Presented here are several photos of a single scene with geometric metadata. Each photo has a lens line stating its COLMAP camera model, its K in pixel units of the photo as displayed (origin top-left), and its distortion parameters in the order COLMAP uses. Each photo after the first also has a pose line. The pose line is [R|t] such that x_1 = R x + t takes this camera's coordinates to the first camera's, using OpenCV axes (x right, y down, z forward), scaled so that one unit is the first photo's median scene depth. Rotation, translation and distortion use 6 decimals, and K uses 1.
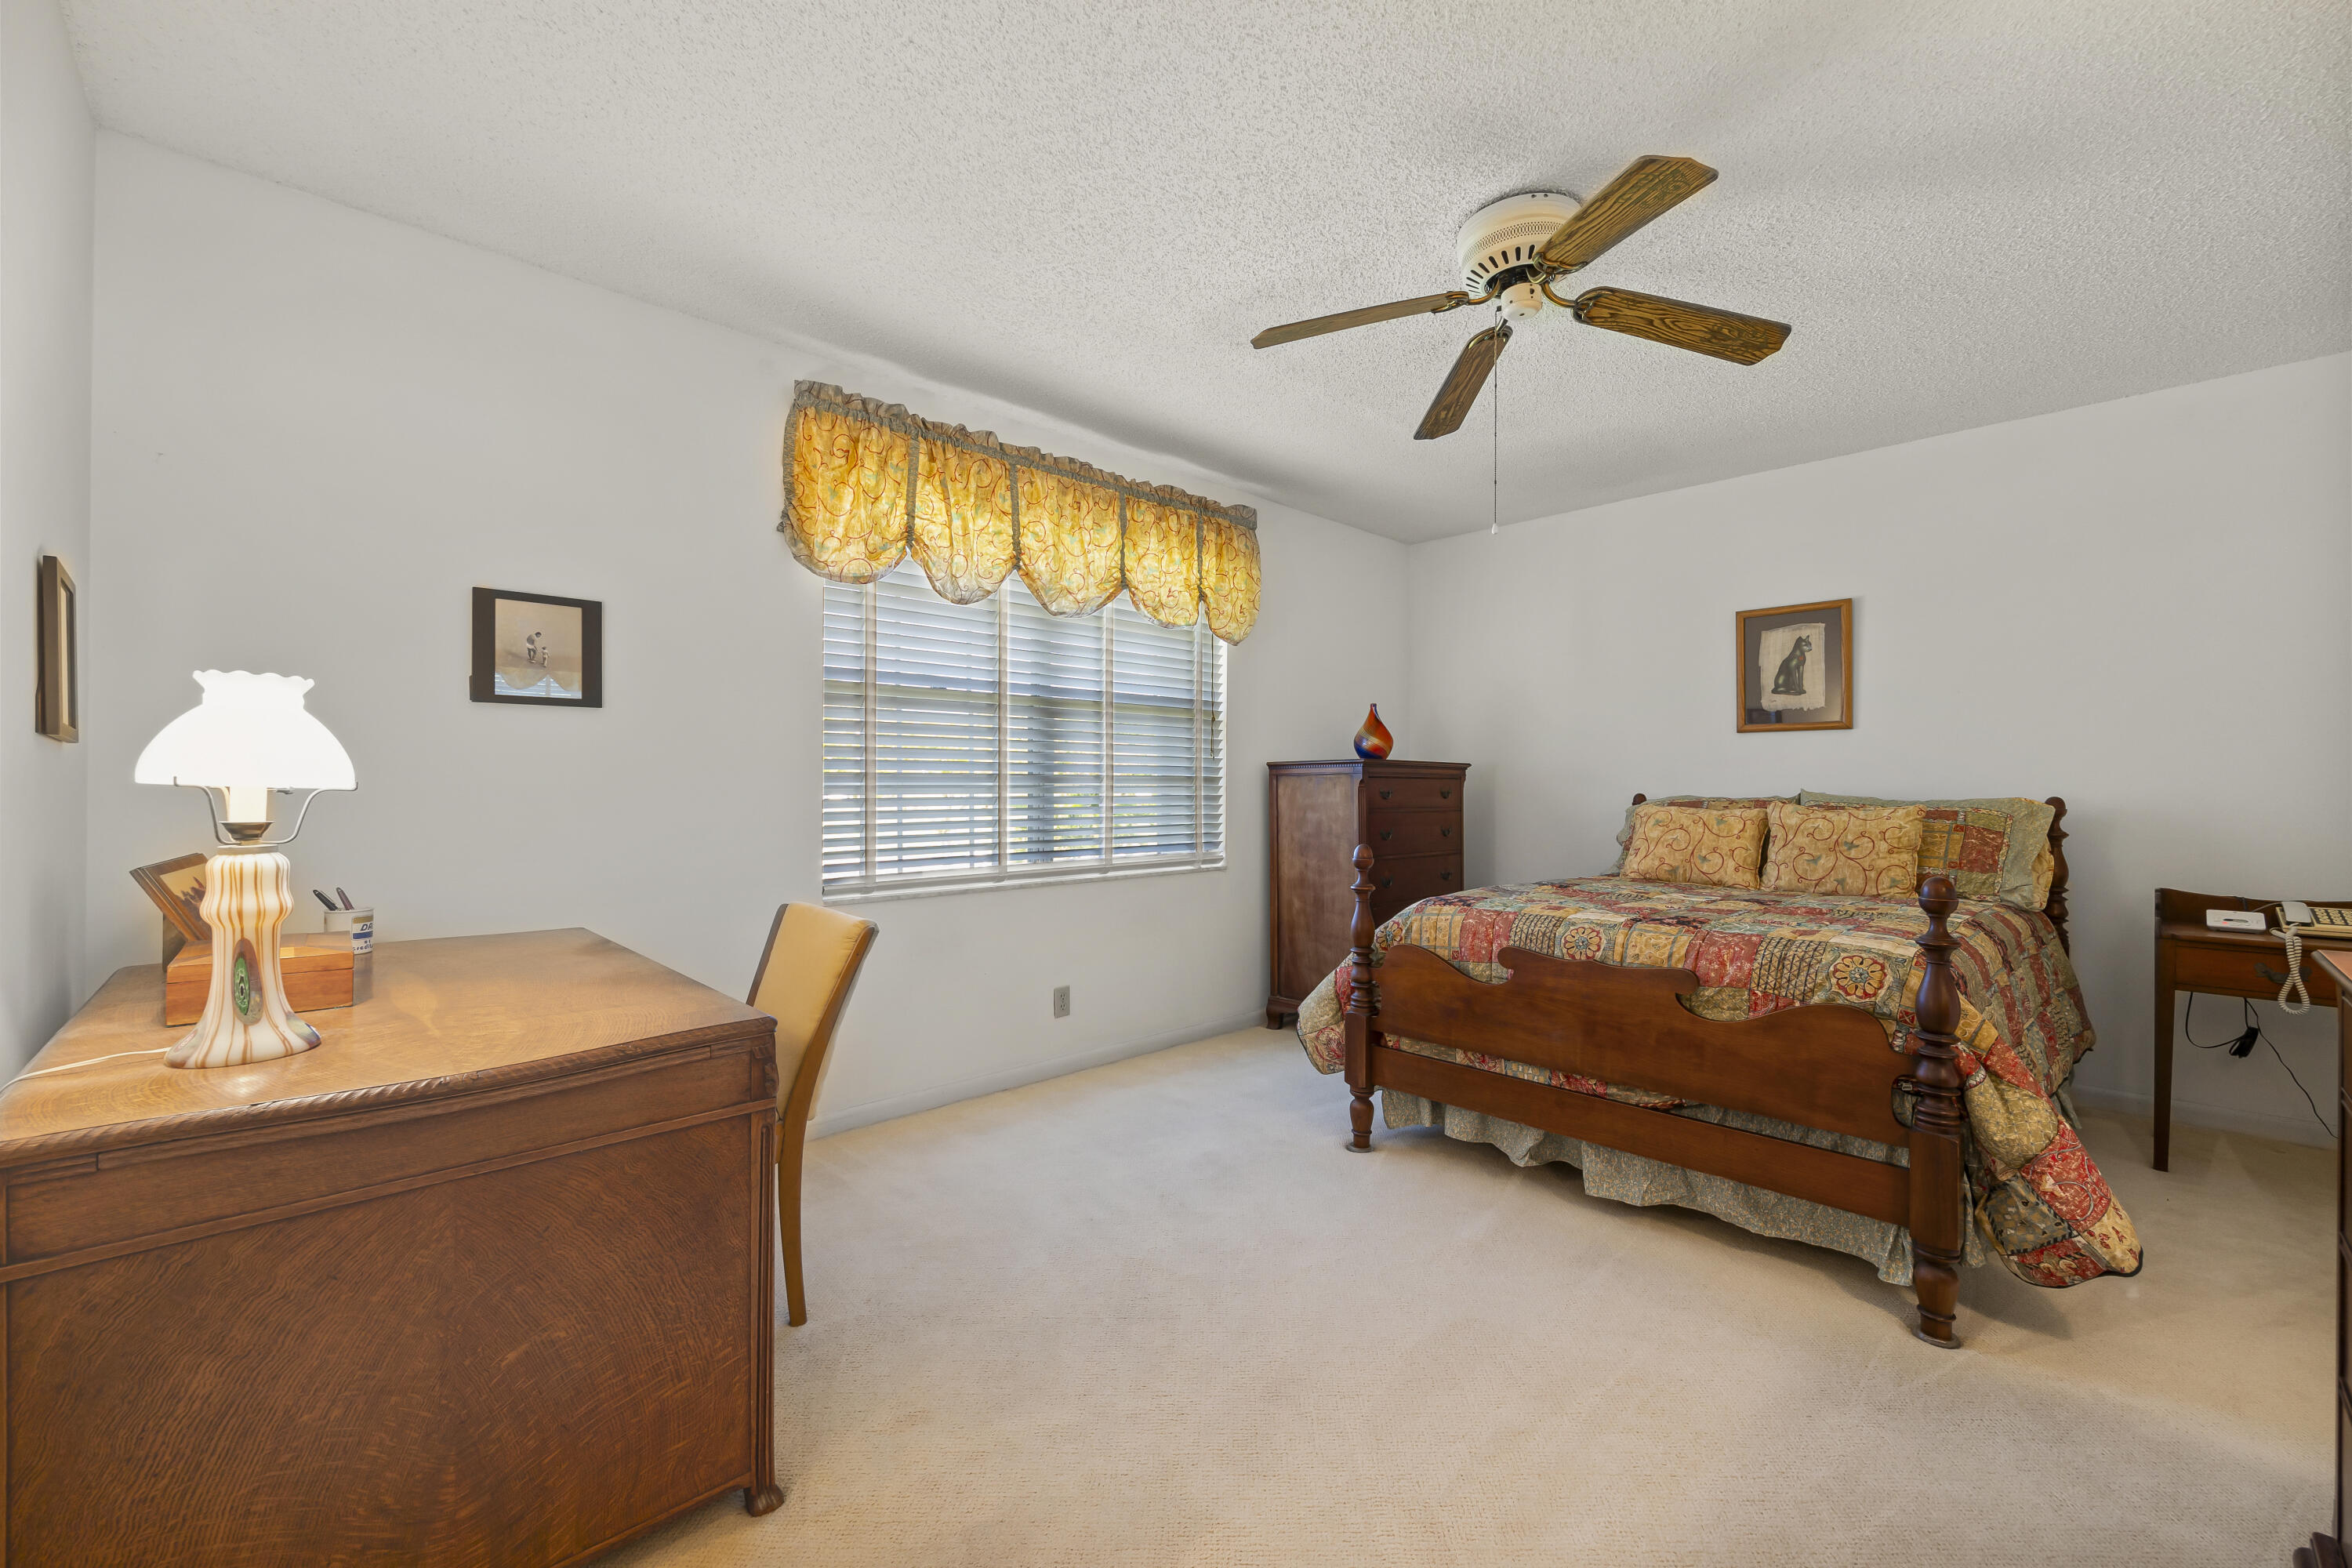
lens RADIAL K [[944.3, 0, 1176.0], [0, 944.3, 784.0], [0, 0, 1]] dist [-0.028549, -0.000007]
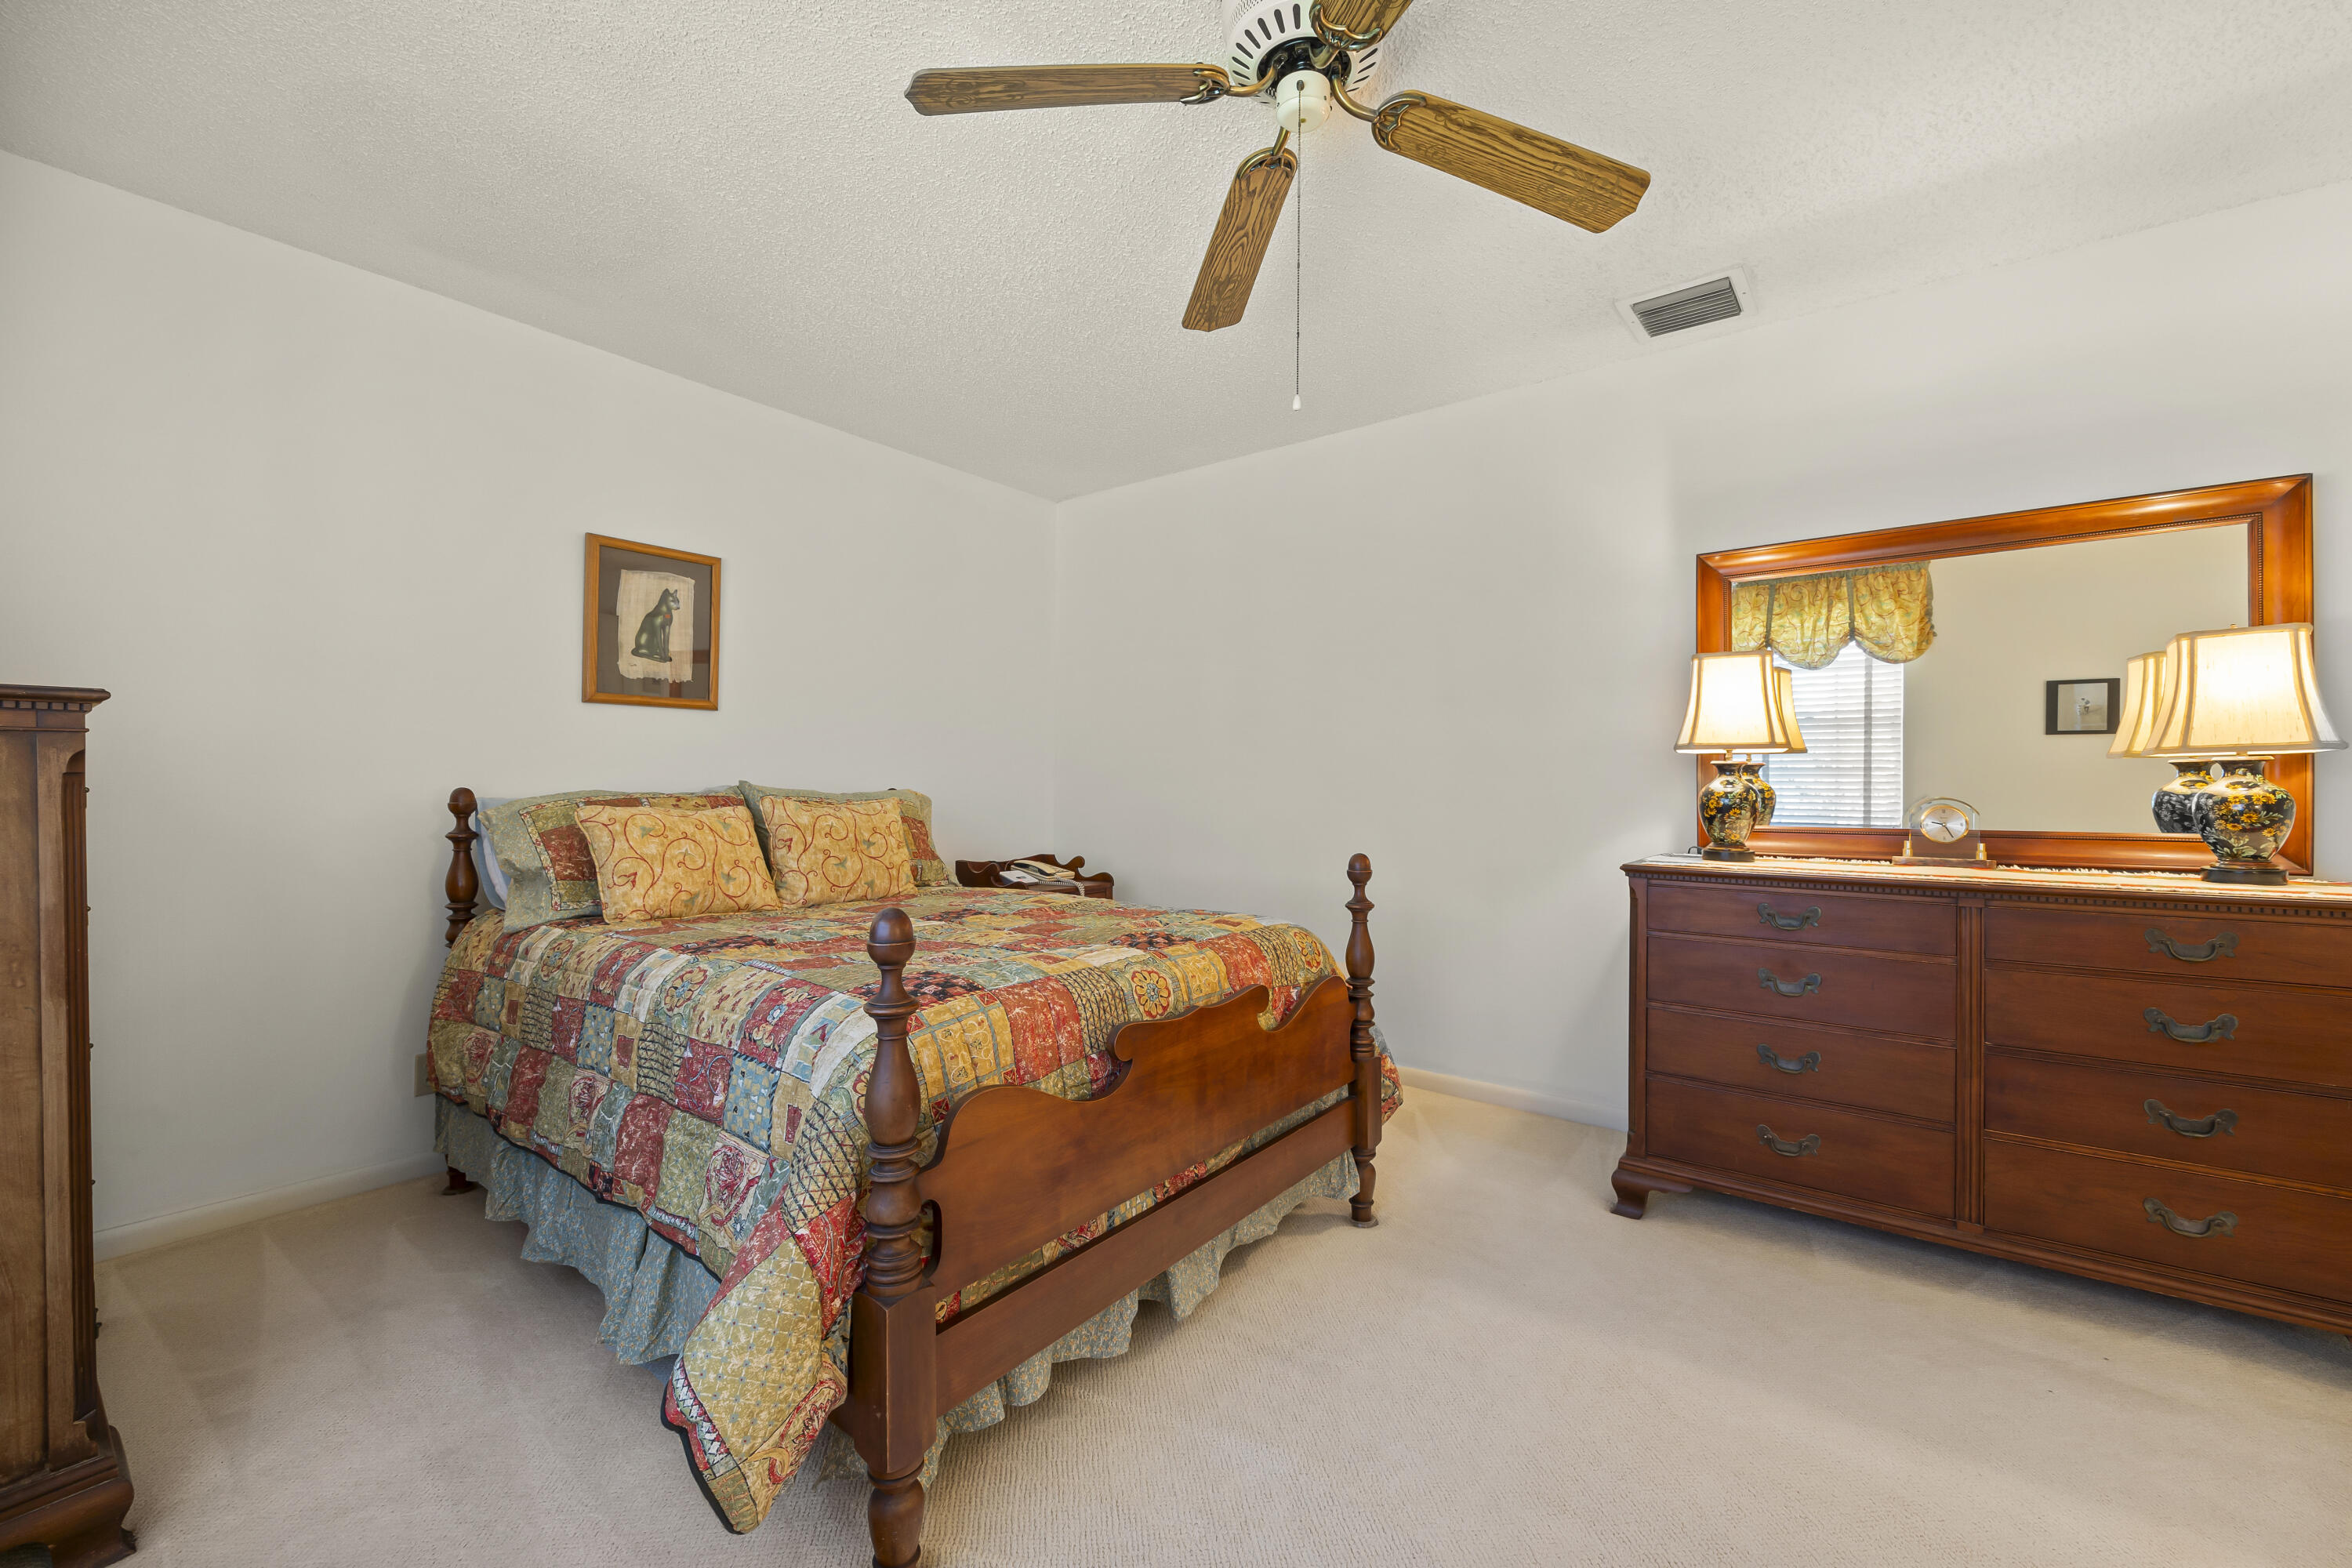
lens RADIAL K [[944.3, 0, 1176.0], [0, 944.3, 784.0], [0, 0, 1]] dist [-0.028549, -0.000007]
pose [[-0.178939, -0.003828, 0.983853, -0.206264], [-0.007484, 0.999969, 0.002529, 0.003109], [-0.983832, -0.006910, -0.178962, 0.766024]]
